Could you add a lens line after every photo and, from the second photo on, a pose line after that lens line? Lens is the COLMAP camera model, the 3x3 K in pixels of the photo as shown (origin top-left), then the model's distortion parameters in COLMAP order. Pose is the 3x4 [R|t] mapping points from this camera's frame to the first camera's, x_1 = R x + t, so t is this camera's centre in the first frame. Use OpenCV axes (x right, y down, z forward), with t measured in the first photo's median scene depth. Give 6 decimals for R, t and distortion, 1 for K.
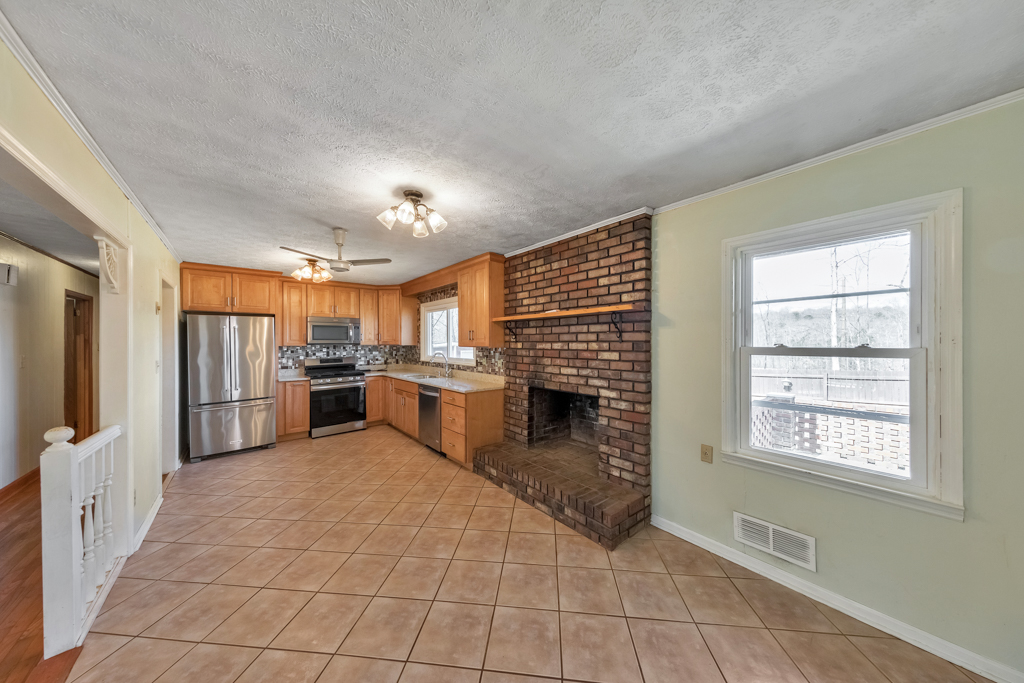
lens RADIAL K [[326.1, 0, 516.9], [0, 326.1, 344.3], [0, 0, 1]] dist [0.011521, -0.000449]
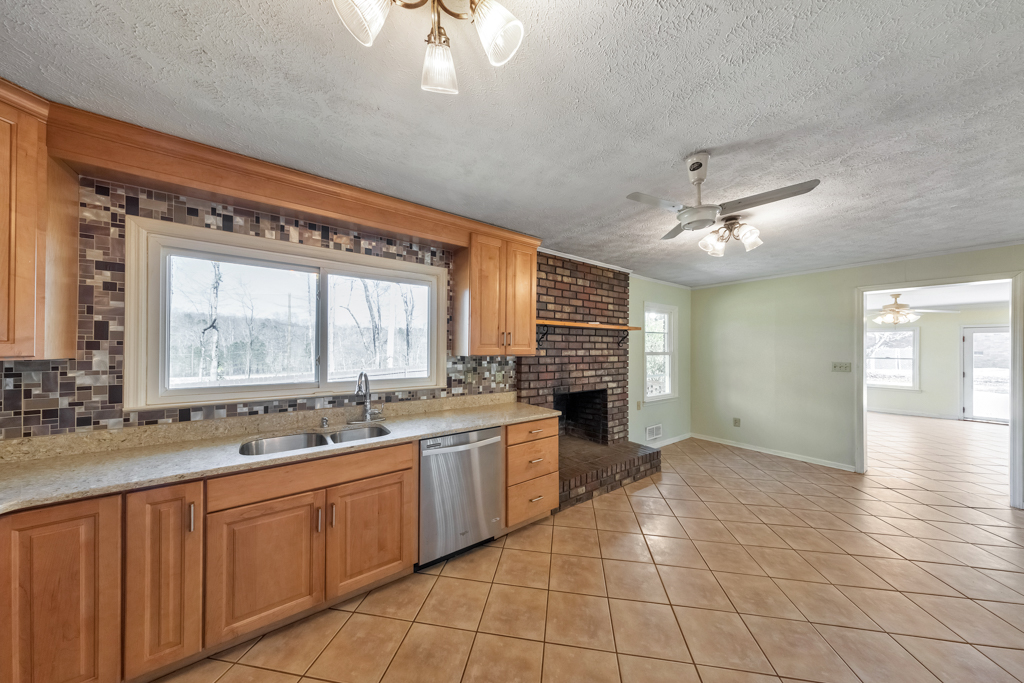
lens RADIAL K [[326.1, 0, 516.4], [0, 326.1, 348.0], [0, 0, 1]] dist [0.011521, -0.000449]
pose [[0.056948, 0.005297, 0.998363, -0.755777], [0.002995, 0.999981, -0.005476, -0.004181], [-0.998373, 0.003302, 0.056931, 0.851858]]
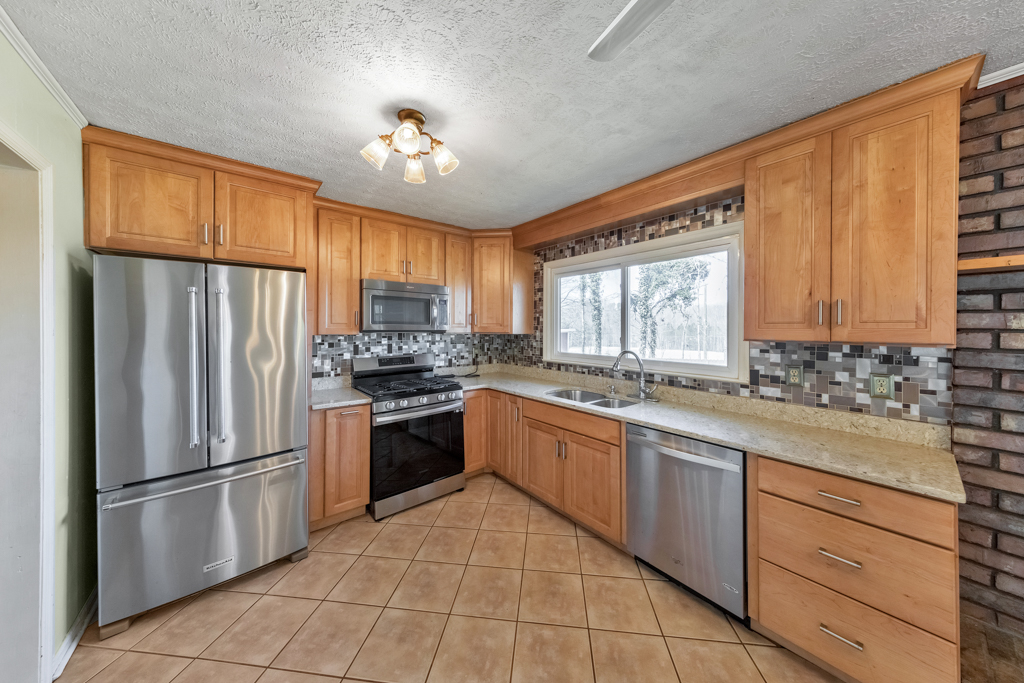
lens RADIAL K [[326.1, 0, 512.5], [0, 326.1, 330.8], [0, 0, 1]] dist [0.011521, -0.000449]
pose [[0.999930, 0.006835, -0.009704, -0.457985], [-0.006838, 0.999977, -0.000309, -0.003528], [0.009702, 0.000376, 0.999953, 0.558625]]
